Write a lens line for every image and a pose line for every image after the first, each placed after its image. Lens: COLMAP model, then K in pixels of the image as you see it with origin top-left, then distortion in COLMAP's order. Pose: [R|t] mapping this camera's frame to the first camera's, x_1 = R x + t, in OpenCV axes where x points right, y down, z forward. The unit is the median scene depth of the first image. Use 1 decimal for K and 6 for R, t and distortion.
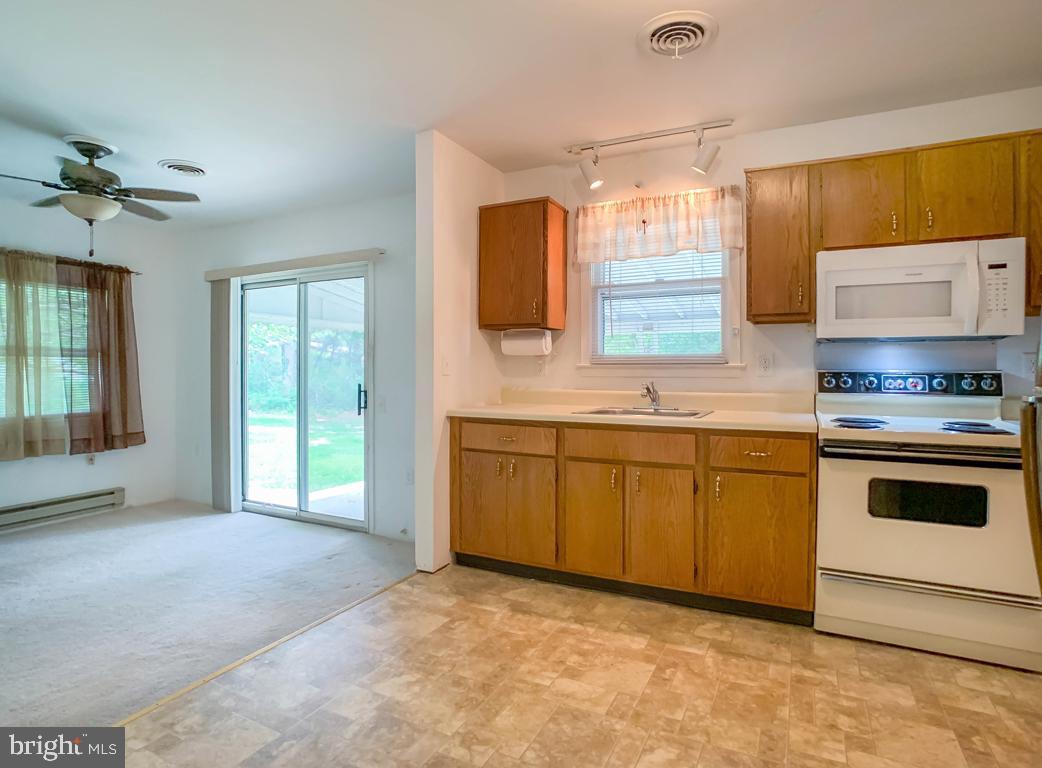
lens RADIAL K [[546.8, 0, 523.0], [0, 546.8, 373.6], [0, 0, 1]] dist [-0.021211, 0.000769]
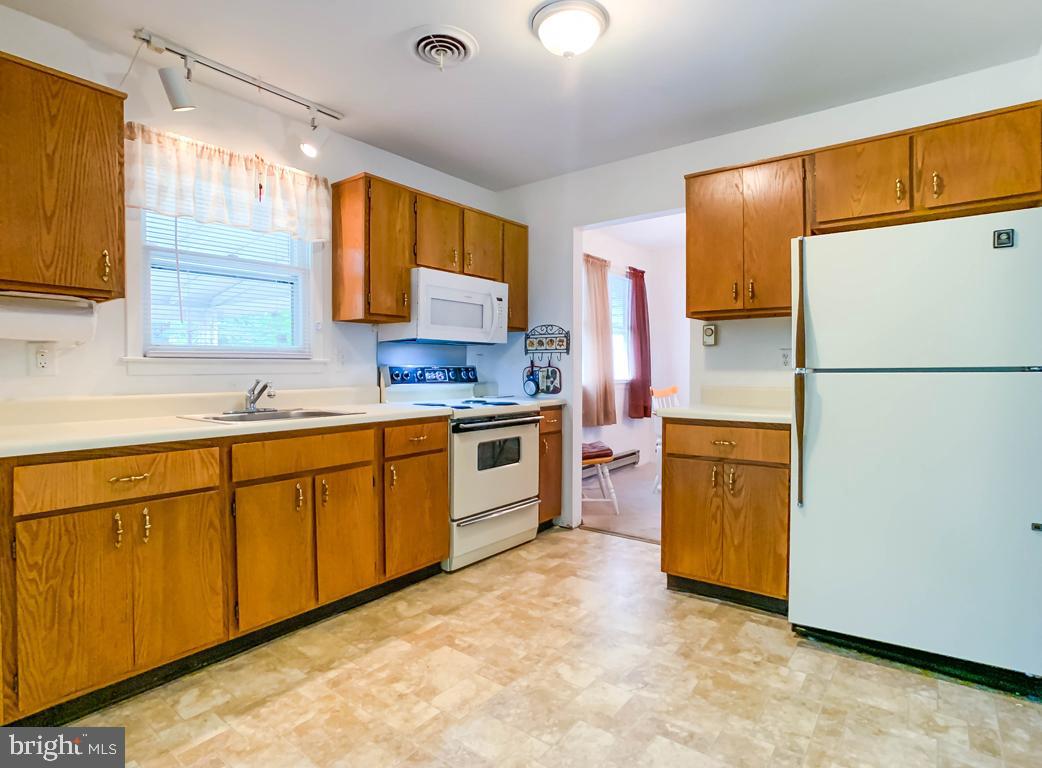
lens RADIAL K [[562.3, 0, 521.0], [0, 562.3, 384.0], [0, 0, 1]] dist [-0.024778, 0.000631]
pose [[0.209479, -0.029435, 0.977370, -0.541866], [0.010467, 0.999557, 0.027860, 0.002587], [-0.977757, 0.004394, 0.209694, 0.444548]]
